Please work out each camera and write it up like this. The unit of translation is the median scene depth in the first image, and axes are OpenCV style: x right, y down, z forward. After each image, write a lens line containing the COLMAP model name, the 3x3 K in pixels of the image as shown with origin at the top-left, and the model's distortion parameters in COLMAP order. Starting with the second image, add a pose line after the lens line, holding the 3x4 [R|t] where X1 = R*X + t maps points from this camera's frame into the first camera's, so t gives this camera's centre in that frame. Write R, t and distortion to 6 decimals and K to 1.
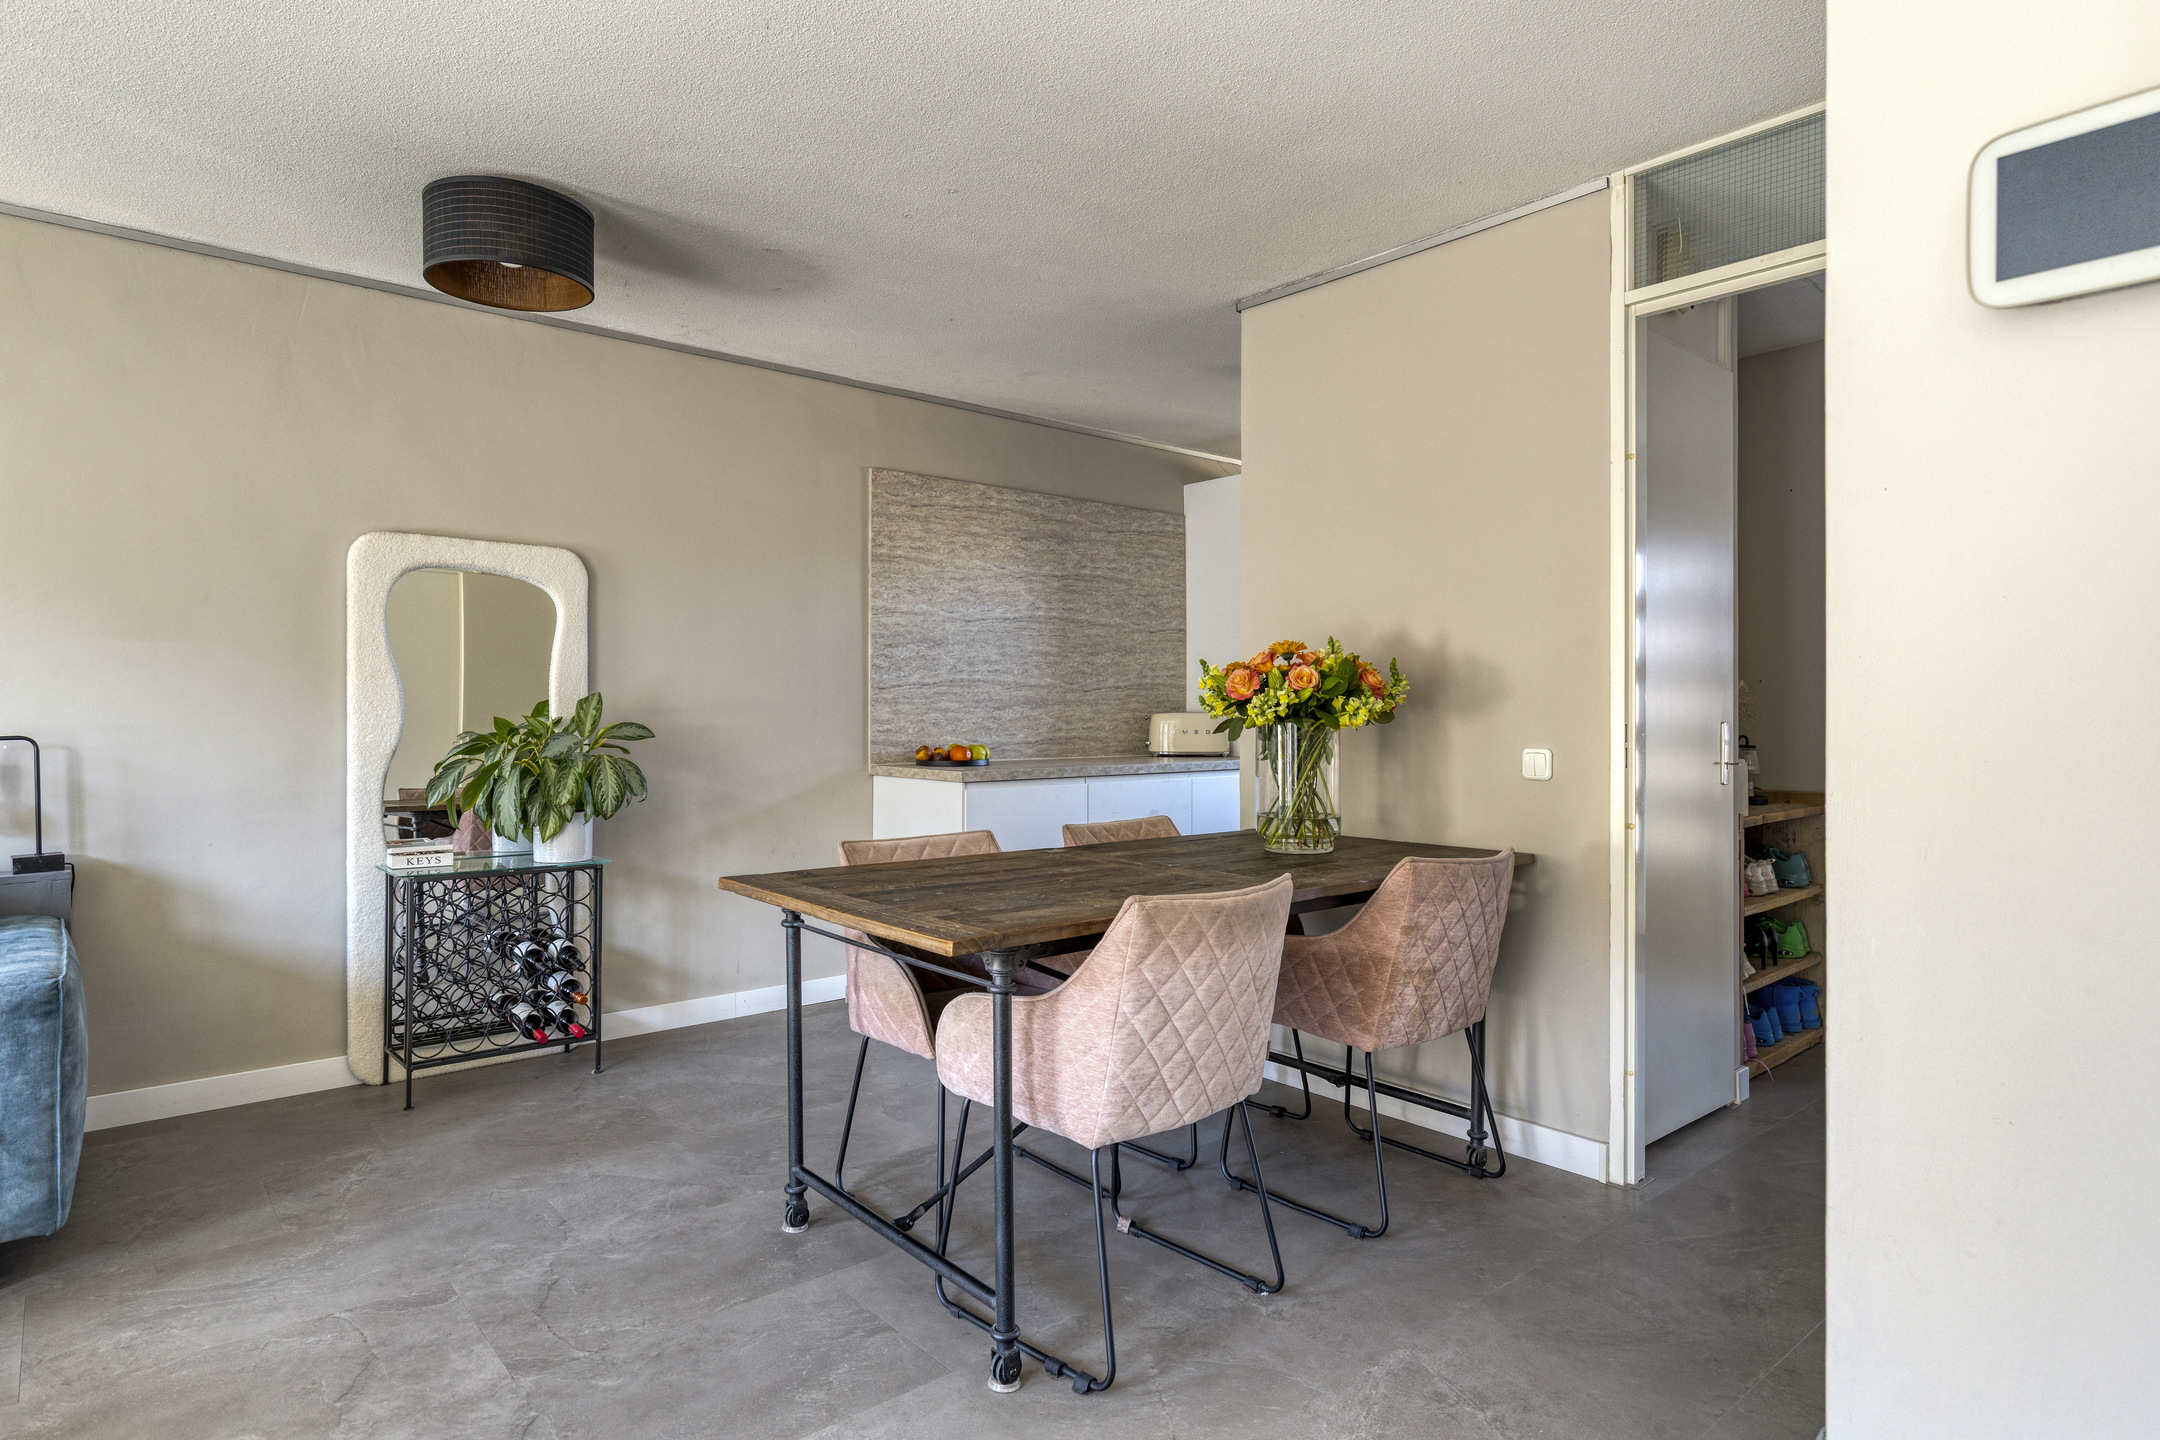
lens RADIAL K [[1183.0, 0, 1067.3], [0, 1183.0, 711.7], [0, 0, 1]] dist [0.000909, -0.000029]
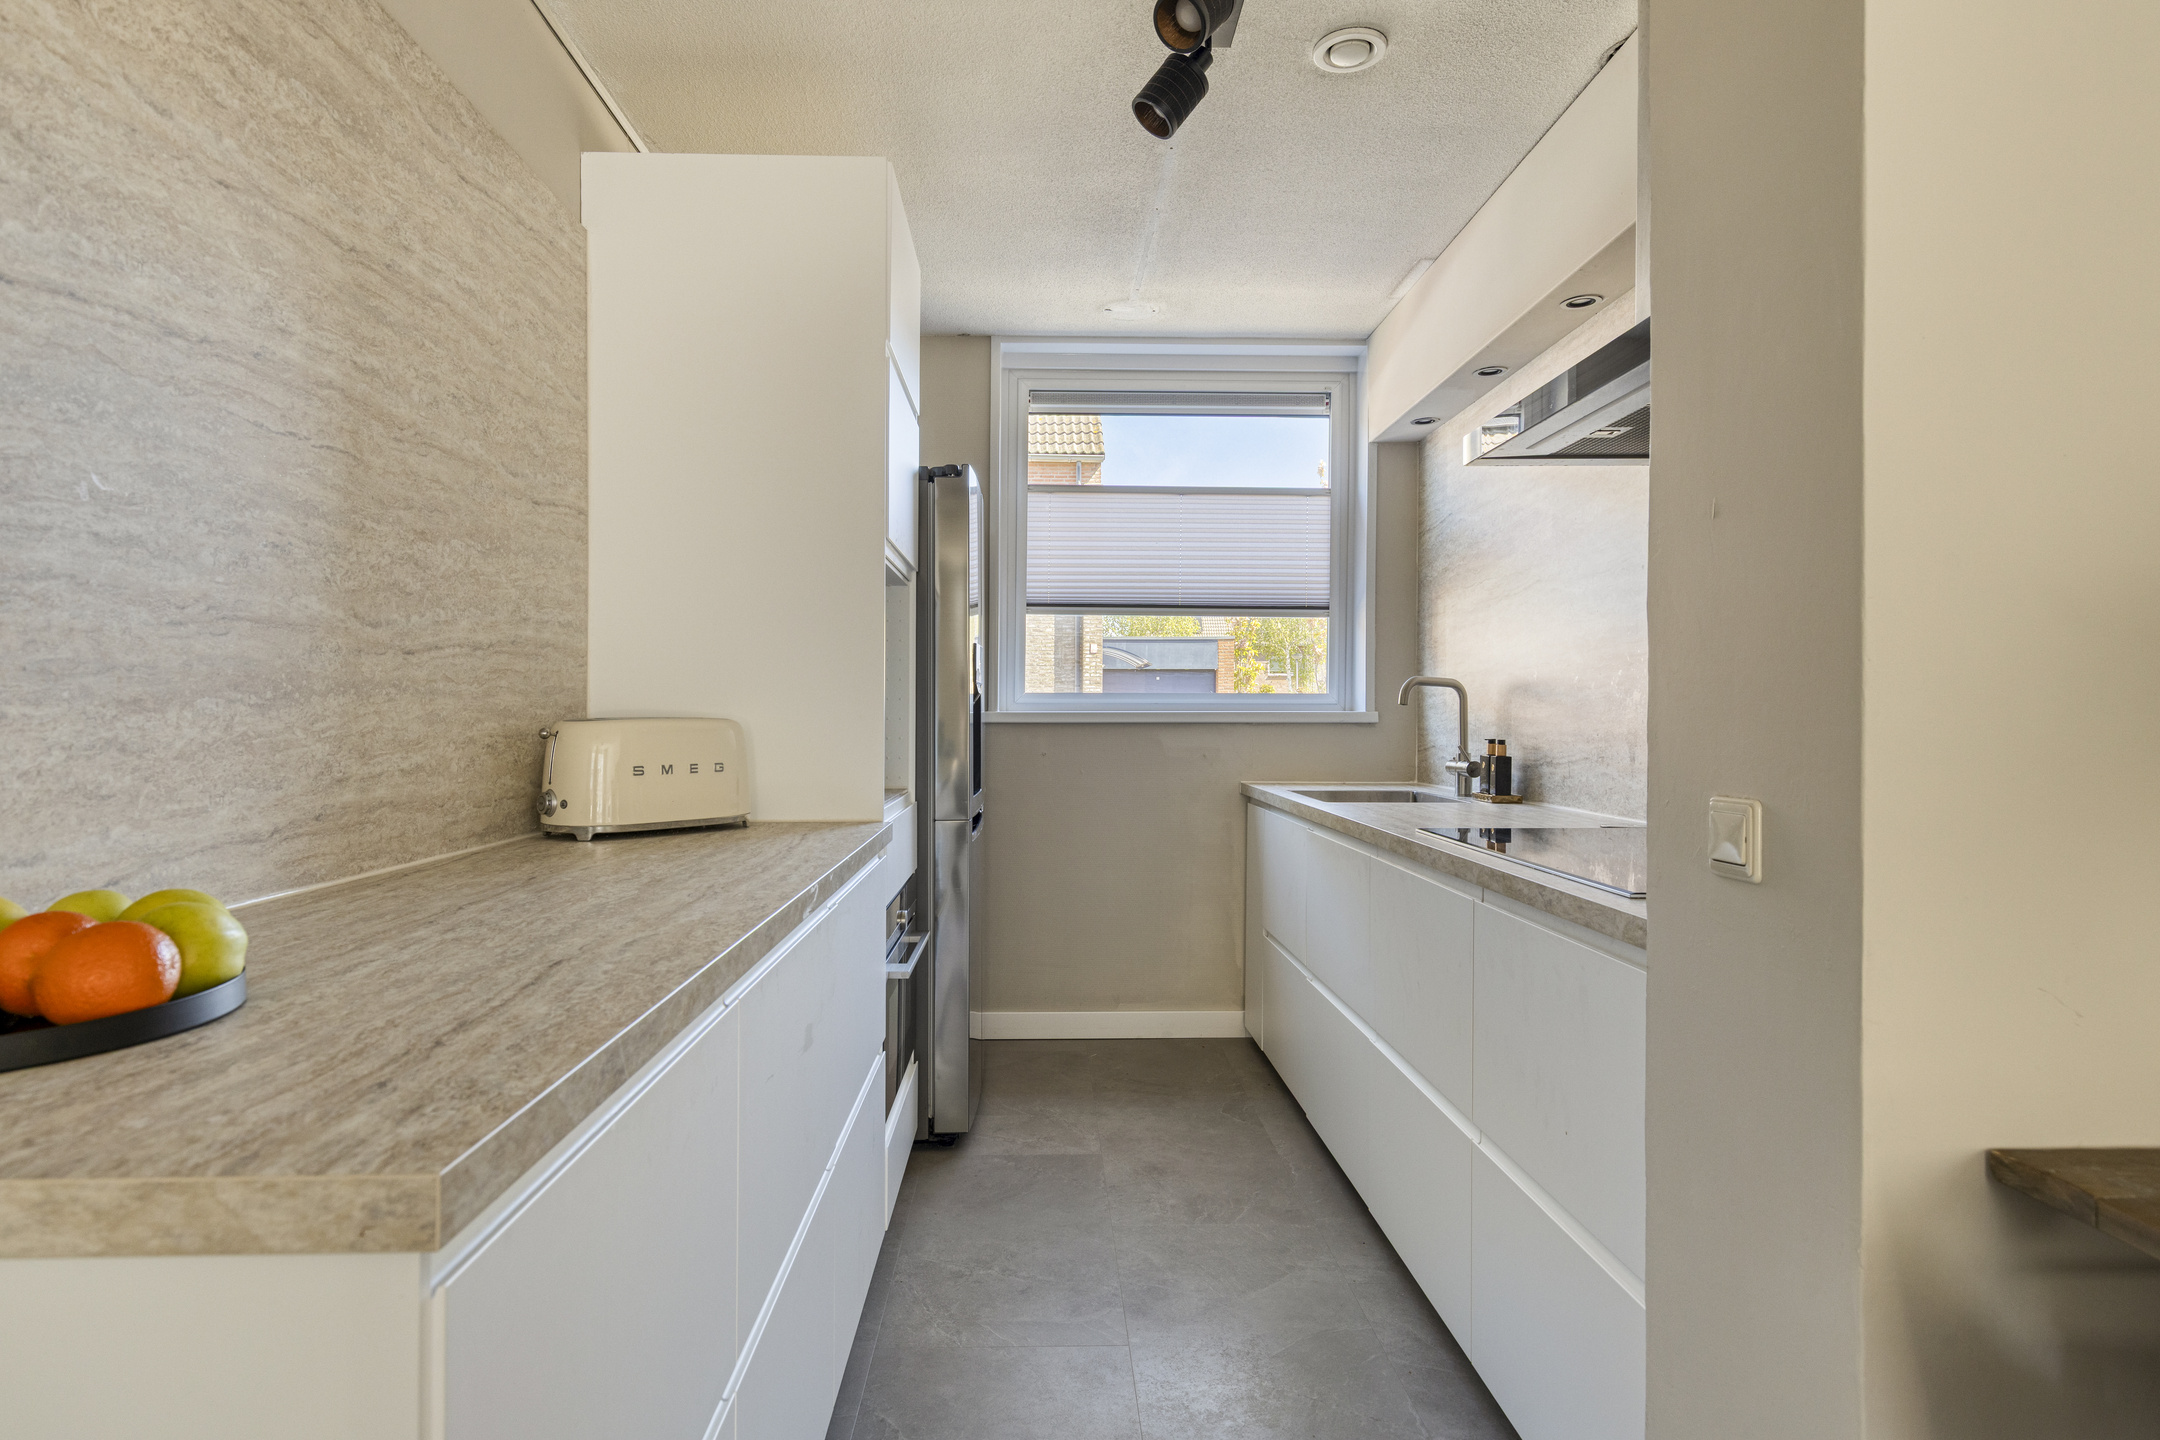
lens RADIAL K [[1183.0, 0, 1067.3], [0, 1183.0, 711.7], [0, 0, 1]] dist [0.000909, -0.000029]
pose [[0.632569, 0.000503, 0.774504, -0.172067], [0.002050, 0.999995, -0.002324, -0.000807], [-0.774501, 0.003058, 0.632565, 0.998836]]
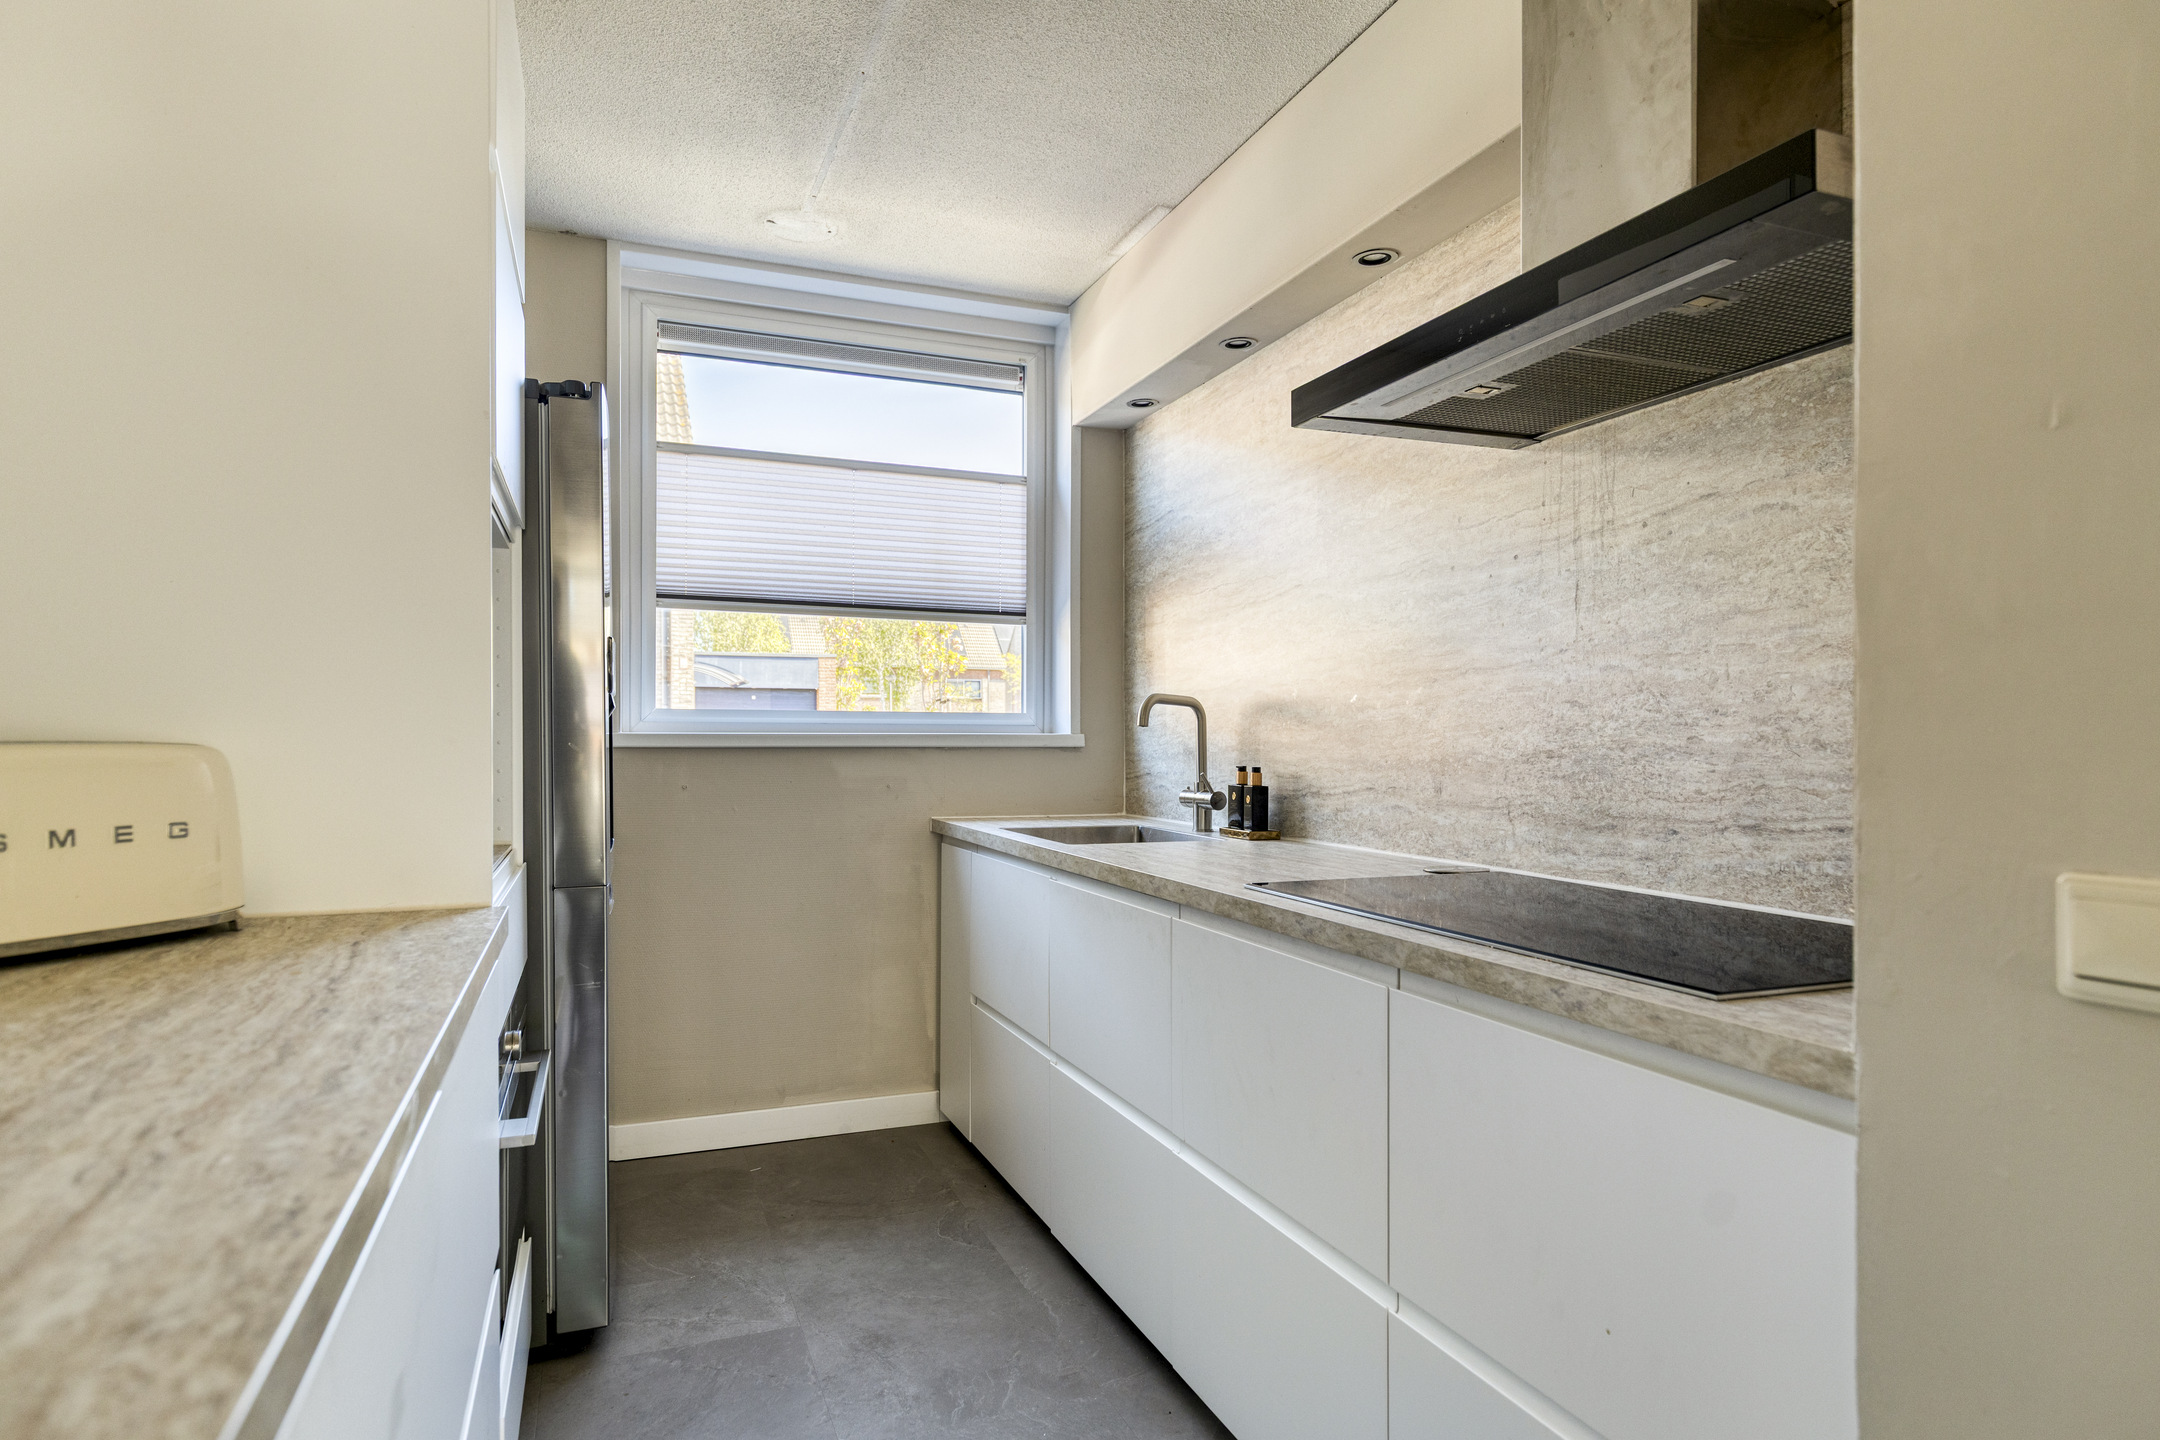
lens RADIAL K [[1198.1, 0, 1075.1], [0, 1198.1, 756.3], [0, 0, 1]] dist [-0.000389, -0.000352]
pose [[0.330278, -0.016141, 0.943746, -0.057255], [0.000368, 0.999856, 0.016972, -0.001516], [-0.943884, -0.005259, 0.330236, 1.160382]]
